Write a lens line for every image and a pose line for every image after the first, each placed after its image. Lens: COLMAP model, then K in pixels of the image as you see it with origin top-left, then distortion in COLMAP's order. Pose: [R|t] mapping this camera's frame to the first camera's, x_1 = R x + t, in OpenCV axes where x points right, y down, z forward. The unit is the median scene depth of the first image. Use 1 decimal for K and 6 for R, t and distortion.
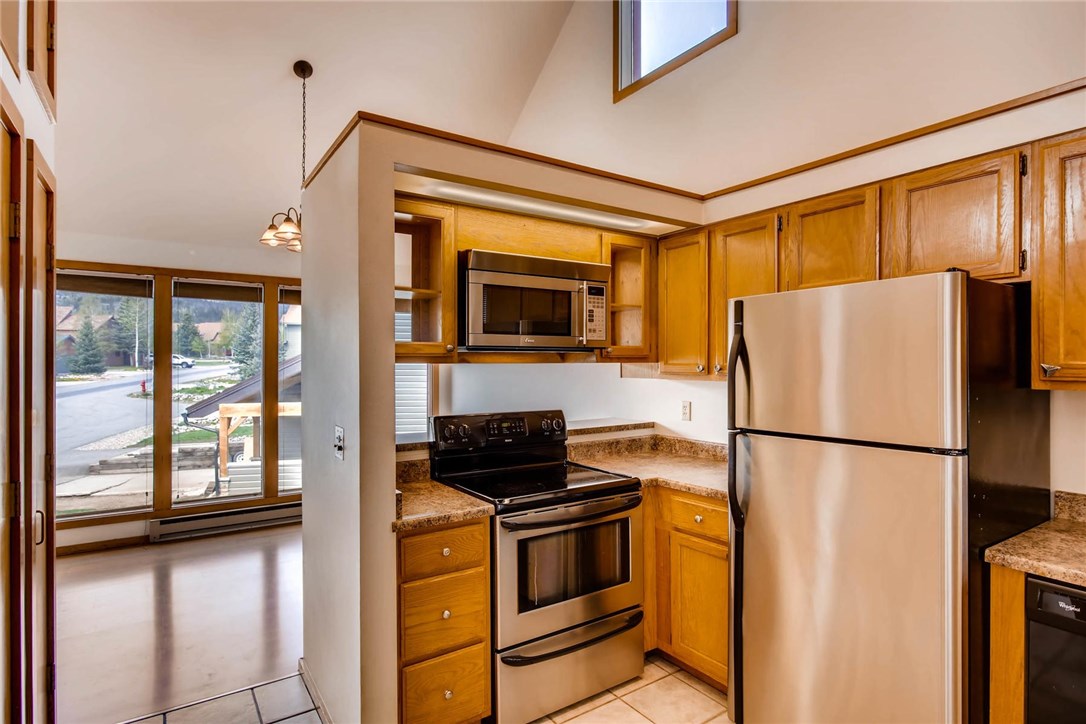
lens RADIAL K [[565.8, 0, 540.2], [0, 565.8, 356.4], [0, 0, 1]] dist [-0.013754, -0.000057]
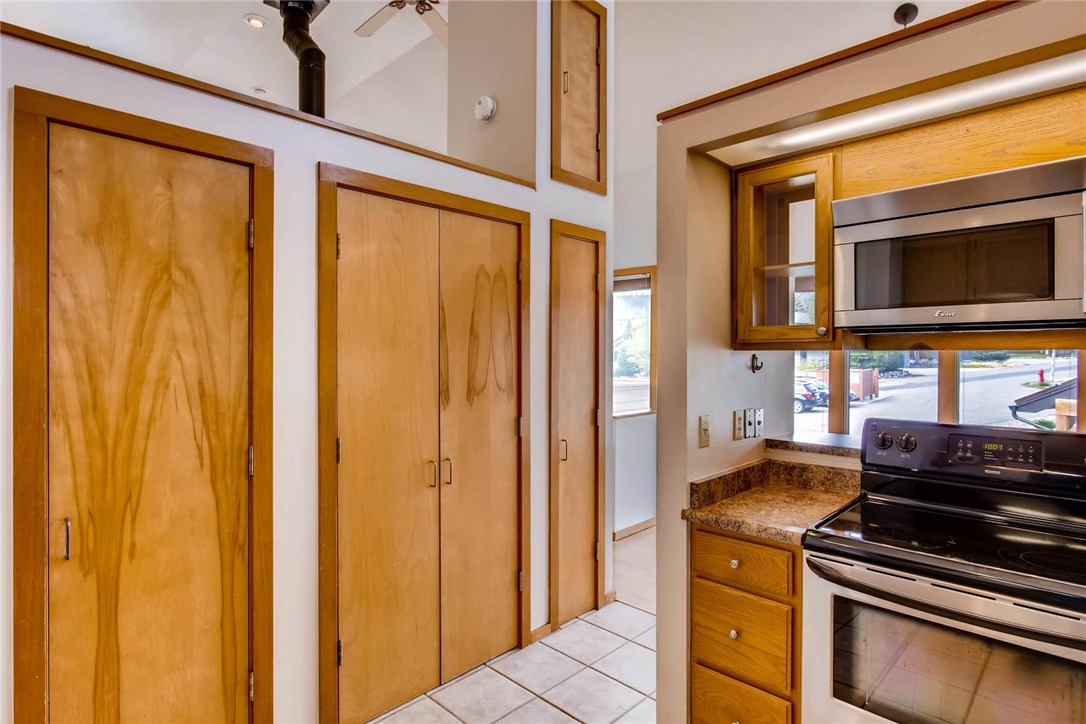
lens RADIAL K [[565.8, 0, 540.2], [0, 565.8, 356.4], [0, 0, 1]] dist [-0.013754, -0.000057]
pose [[0.205277, 0.006256, -0.978684, 0.483862], [0.015861, 0.999827, 0.009718, 0.005605], [0.978575, -0.017518, 0.205142, 0.403524]]
